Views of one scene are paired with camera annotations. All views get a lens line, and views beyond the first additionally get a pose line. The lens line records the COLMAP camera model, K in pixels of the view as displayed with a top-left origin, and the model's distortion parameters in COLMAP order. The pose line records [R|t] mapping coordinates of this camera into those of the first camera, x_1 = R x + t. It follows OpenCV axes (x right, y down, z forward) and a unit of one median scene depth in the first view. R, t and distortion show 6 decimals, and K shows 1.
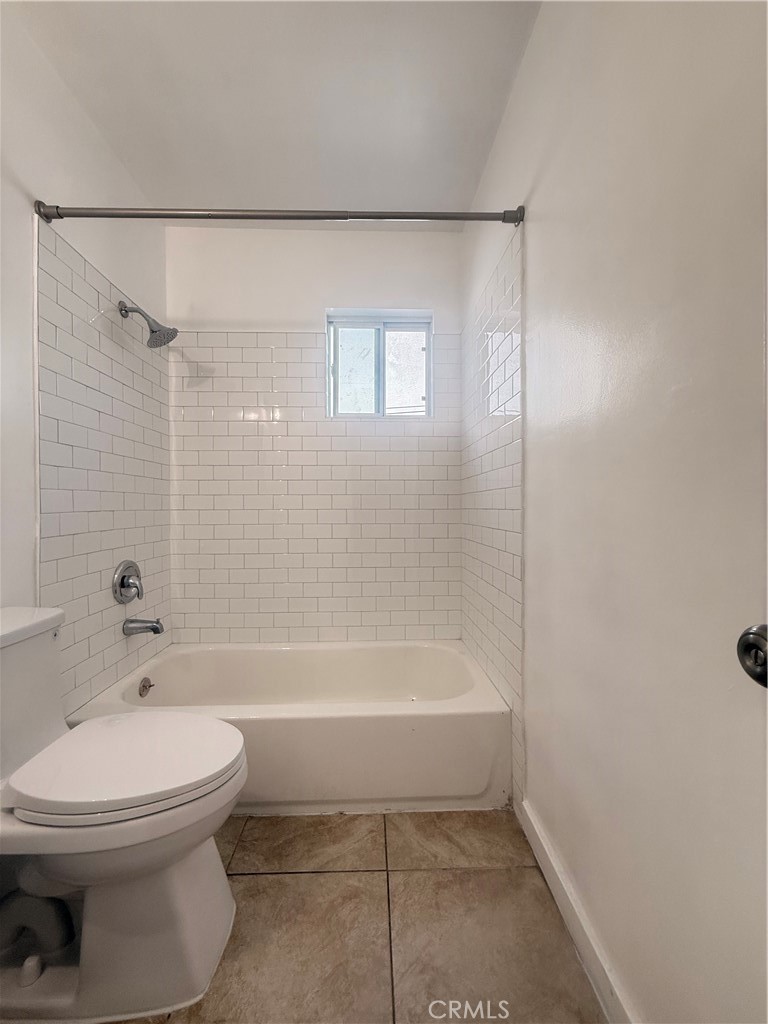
lens RADIAL K [[410.4, 0, 382.6], [0, 410.4, 509.8], [0, 0, 1]] dist [0.000062, 0.000166]
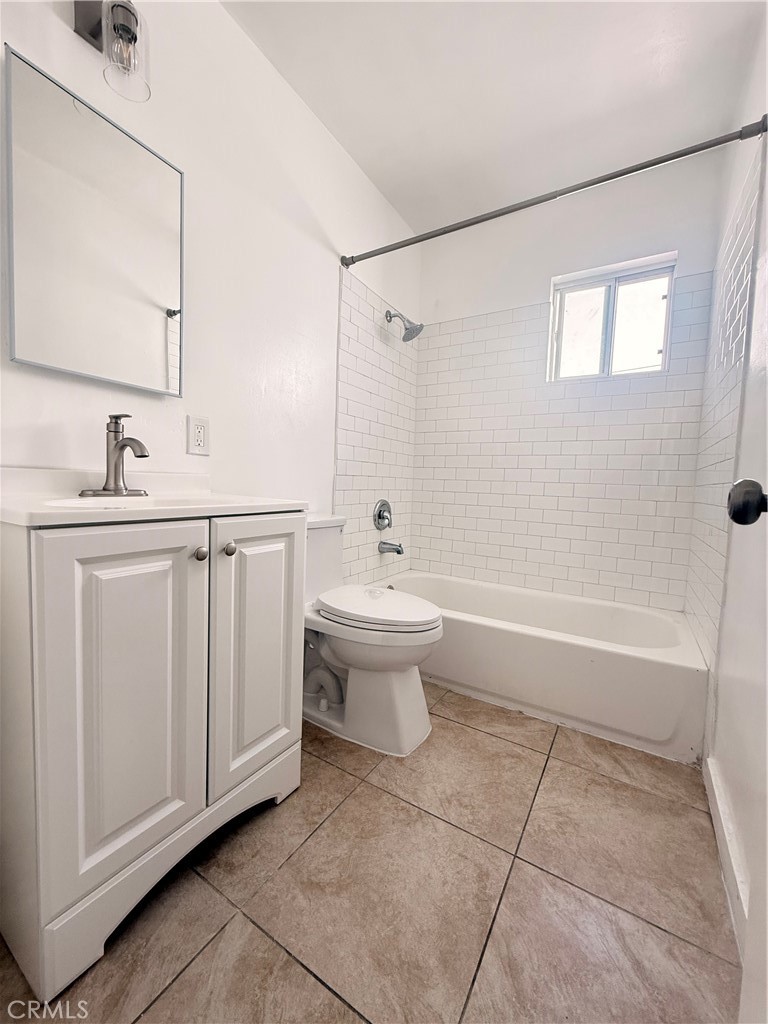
lens RADIAL K [[410.4, 0, 382.1], [0, 410.4, 510.5], [0, 0, 1]] dist [0.000062, 0.000166]
pose [[0.833024, 0.069417, -0.548865, 0.177373], [-0.042876, 0.997214, 0.061048, 0.091221], [0.551573, -0.027321, 0.833679, -0.208278]]
